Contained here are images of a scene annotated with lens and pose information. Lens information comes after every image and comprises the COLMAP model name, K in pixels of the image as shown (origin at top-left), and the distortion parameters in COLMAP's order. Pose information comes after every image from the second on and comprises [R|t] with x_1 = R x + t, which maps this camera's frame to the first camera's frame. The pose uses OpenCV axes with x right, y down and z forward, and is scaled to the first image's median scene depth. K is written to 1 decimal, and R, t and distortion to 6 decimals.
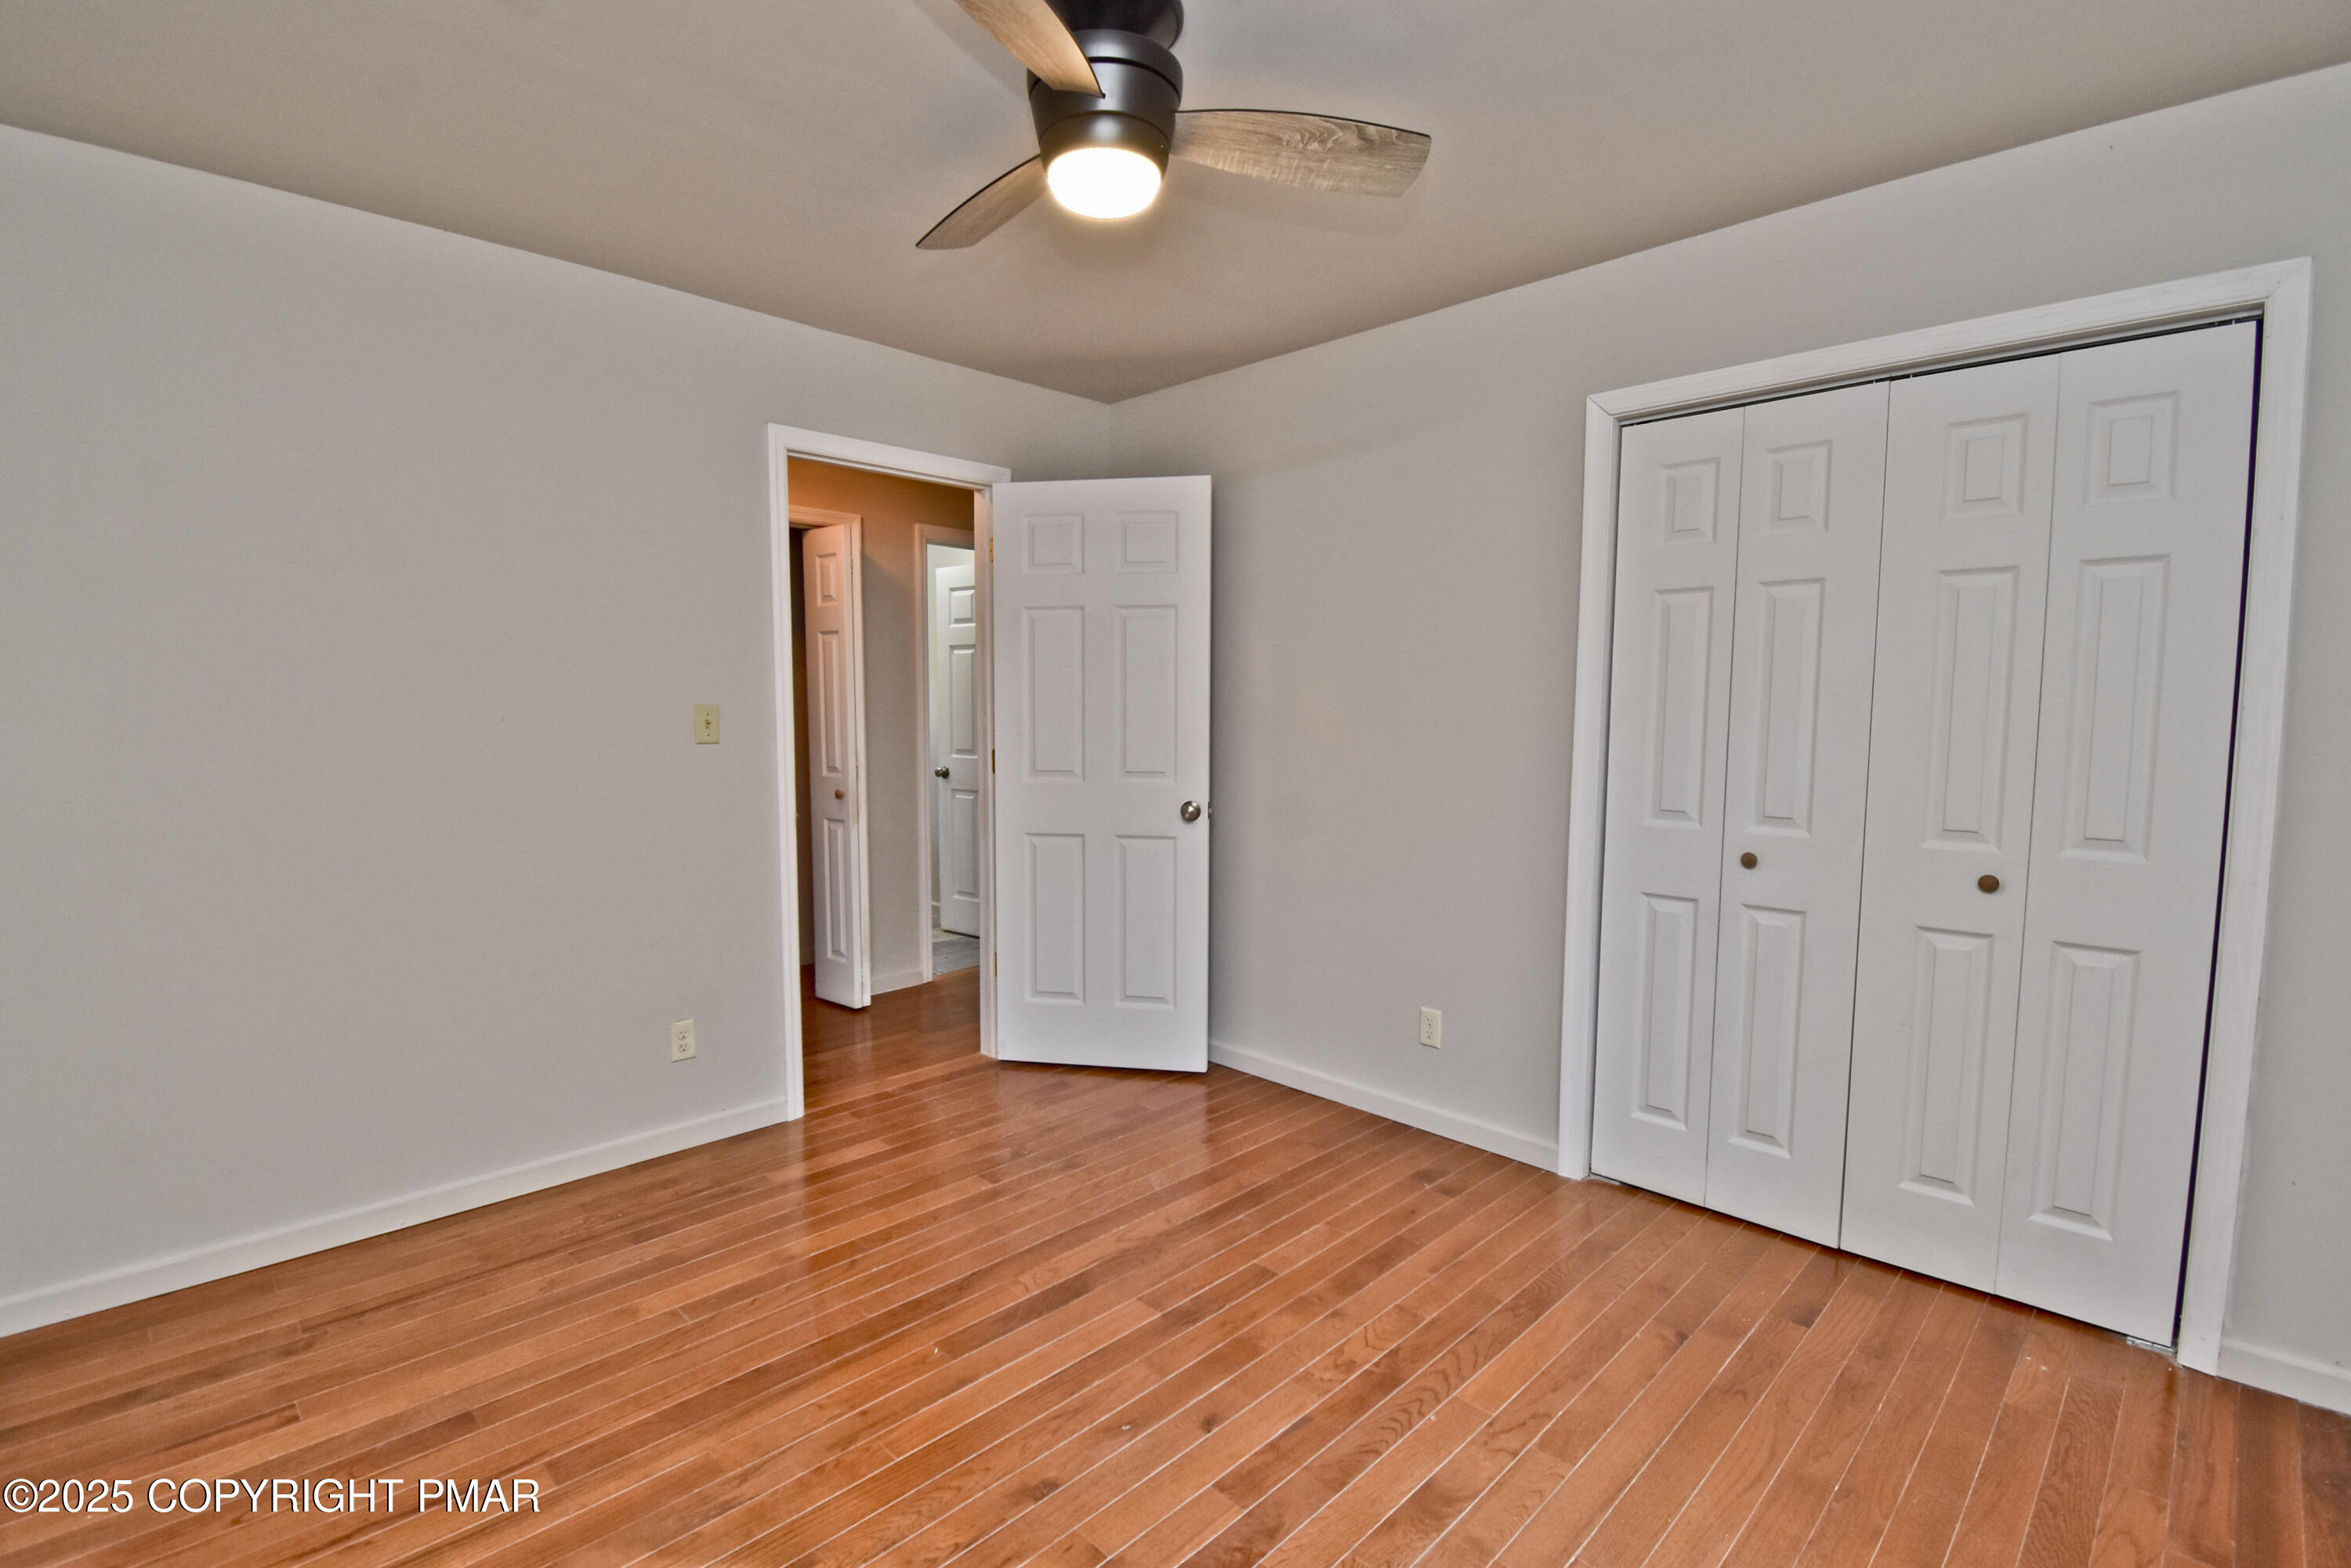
lens RADIAL K [[1070.3, 0, 1155.7], [0, 1070.3, 807.2], [0, 0, 1]] dist [0.032039, -0.022413]
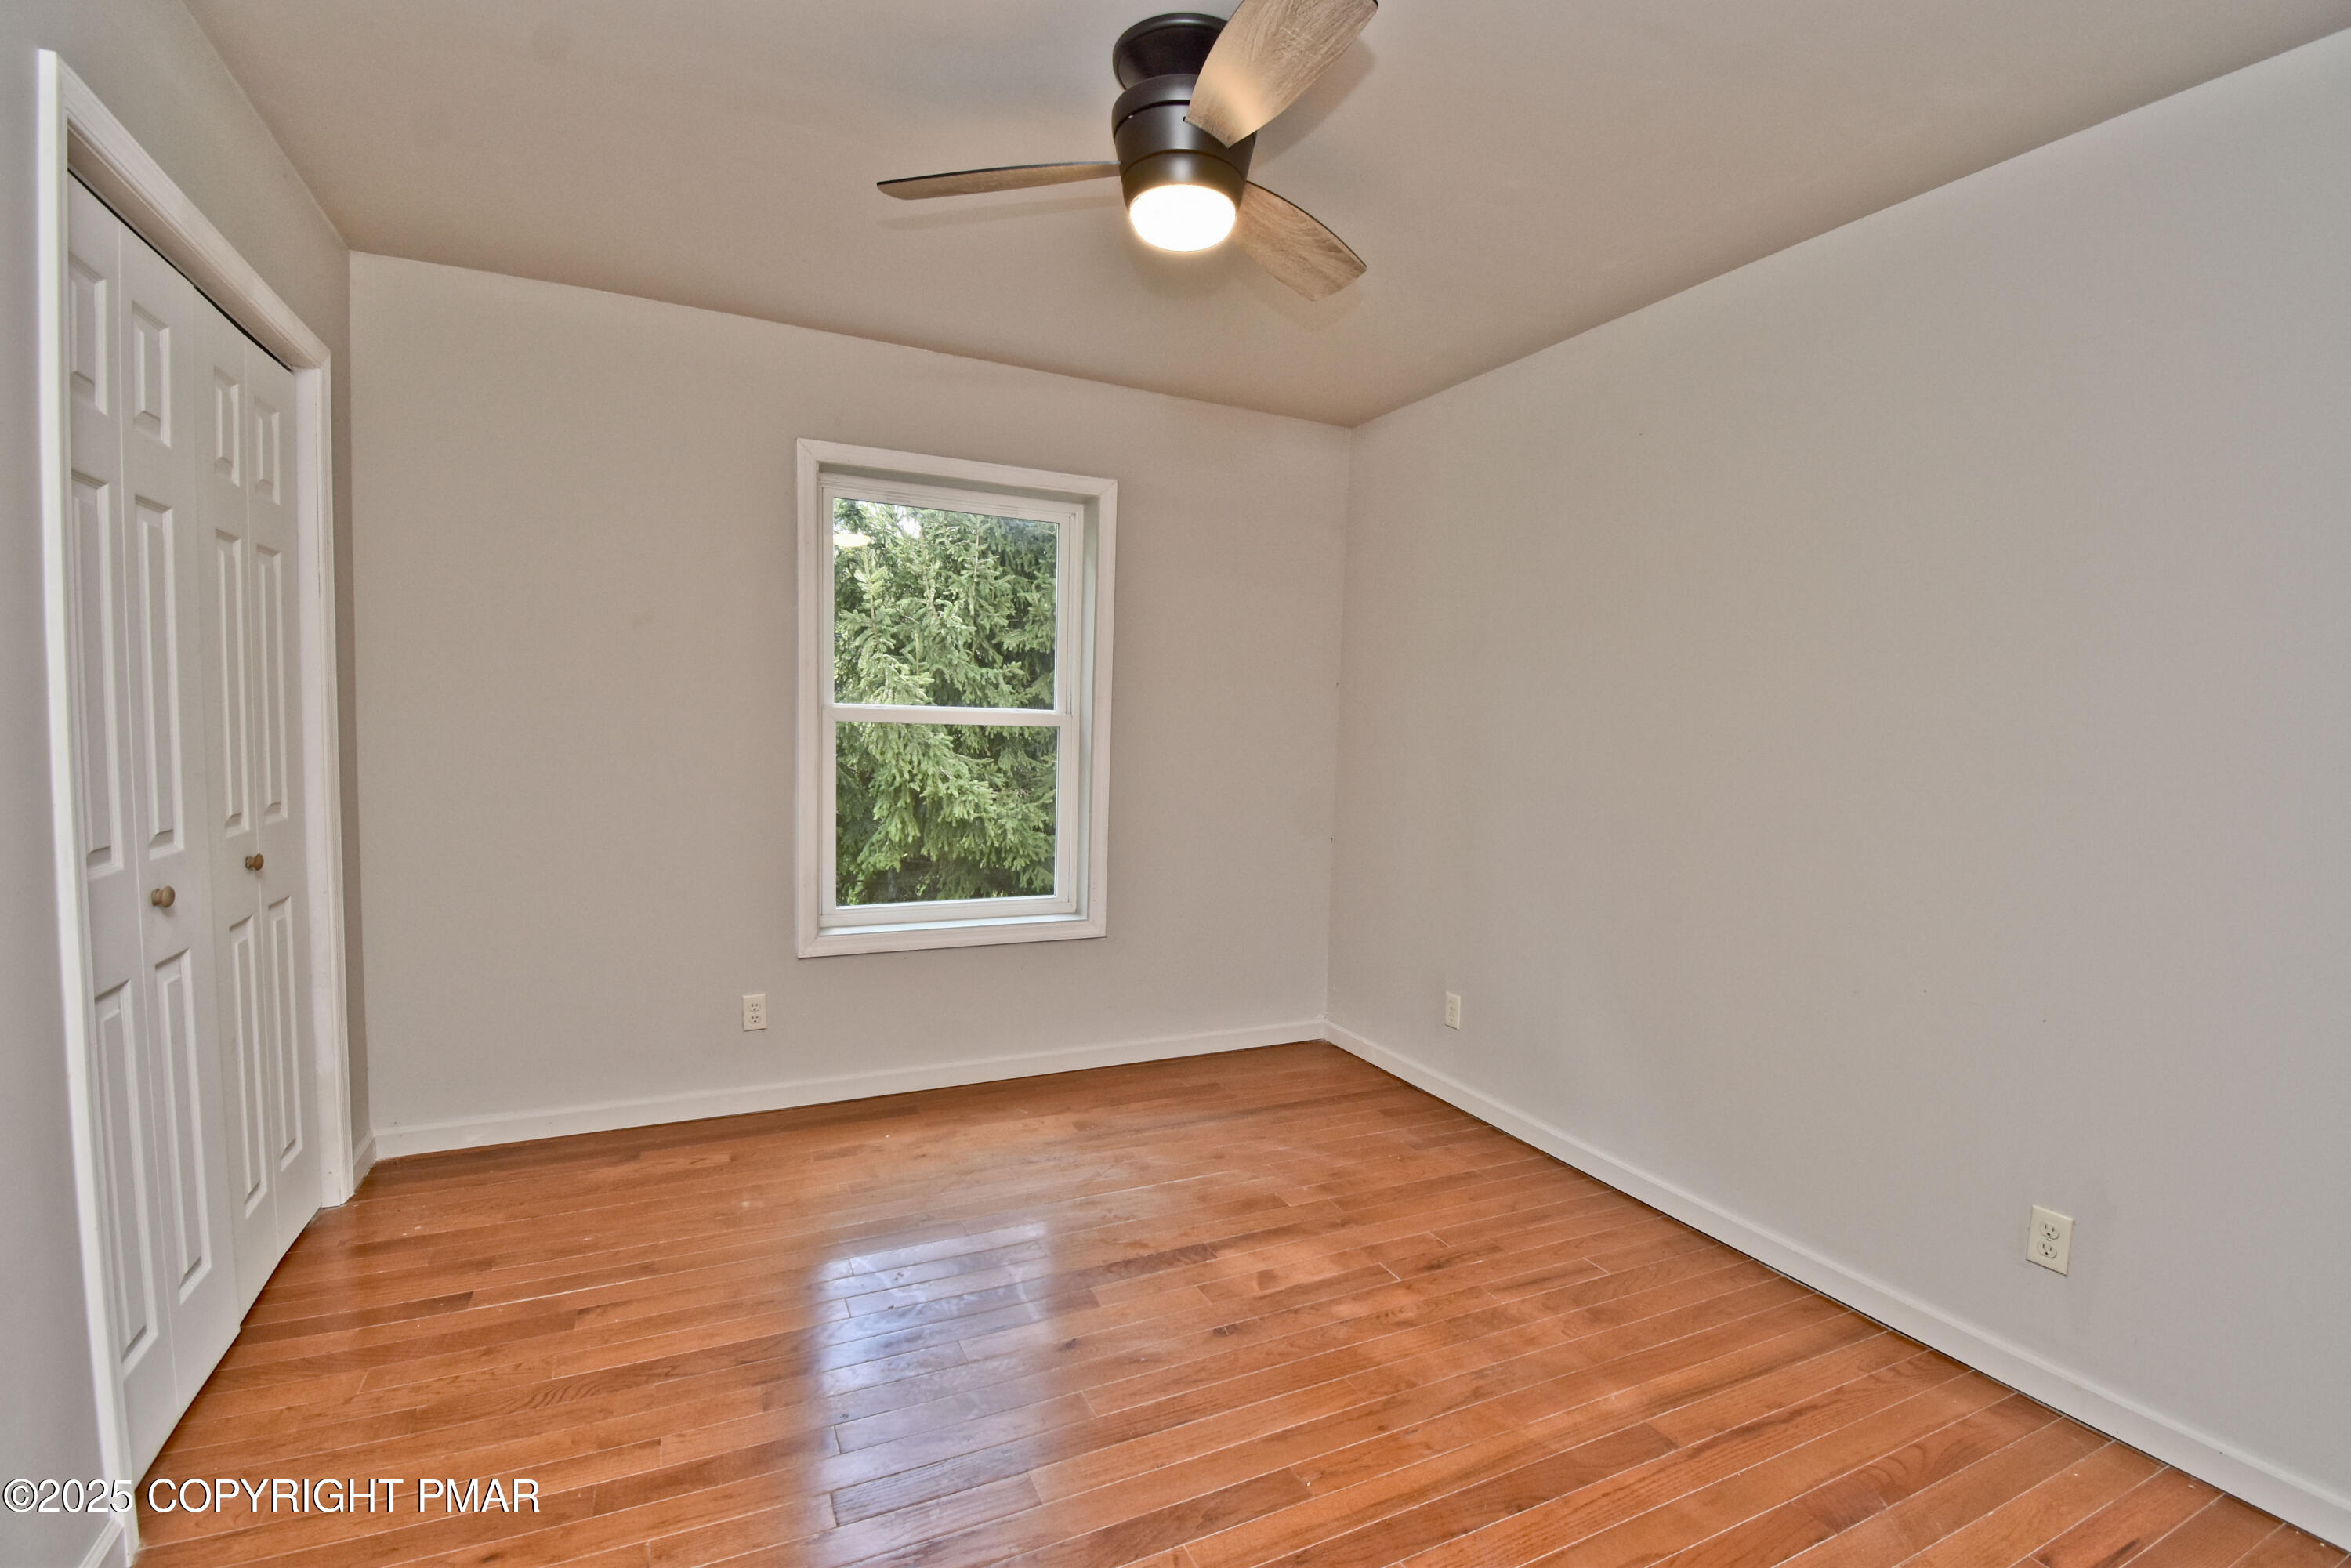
lens RADIAL K [[1065.1, 0, 1178.9], [0, 1065.1, 798.3], [0, 0, 1]] dist [0.016797, -0.022496]
pose [[-0.947637, -0.053470, 0.314843, -0.316485], [-0.001556, 0.986645, 0.162879, -0.142069], [-0.319347, 0.153860, -0.935064, 1.605698]]
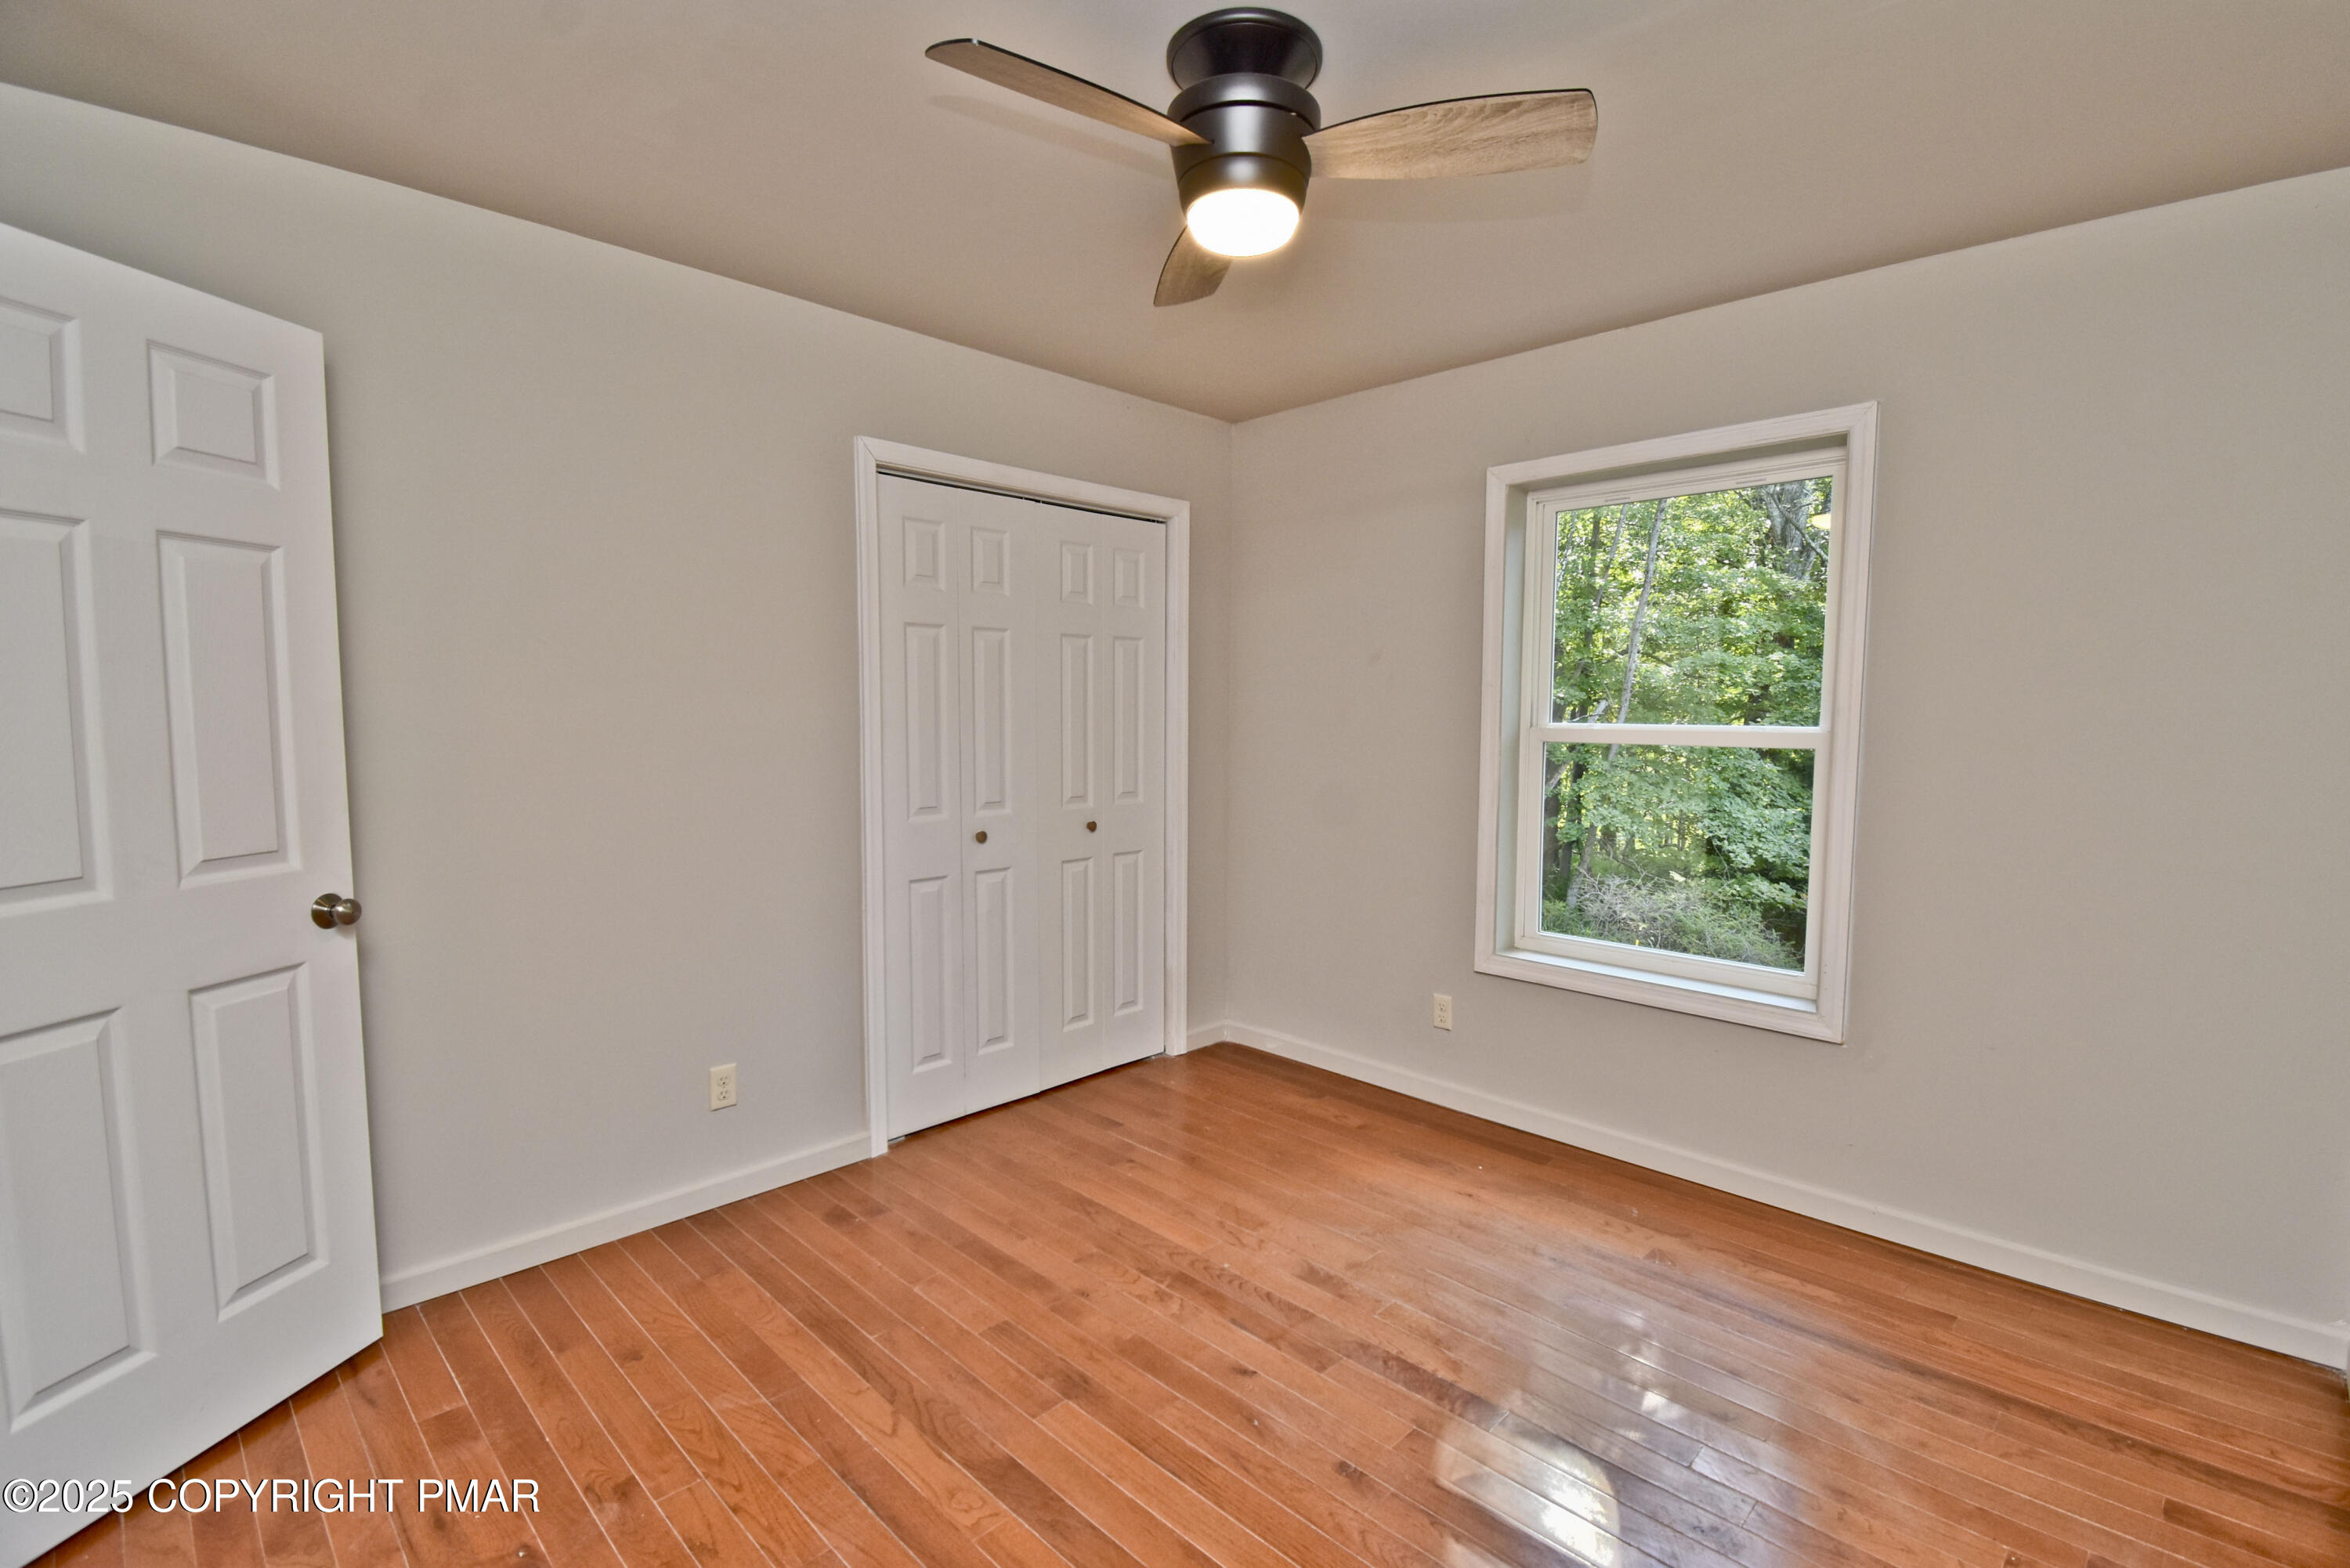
lens RADIAL K [[1064.6, 0, 1178.4], [0, 1064.6, 798.3], [0, 0, 1]] dist [0.016797, -0.022496]
pose [[-0.004994, -0.089144, 0.996006, -0.839643], [0.089745, 0.991959, 0.089232, -0.103915], [-0.995952, 0.089832, 0.003047, 0.849877]]
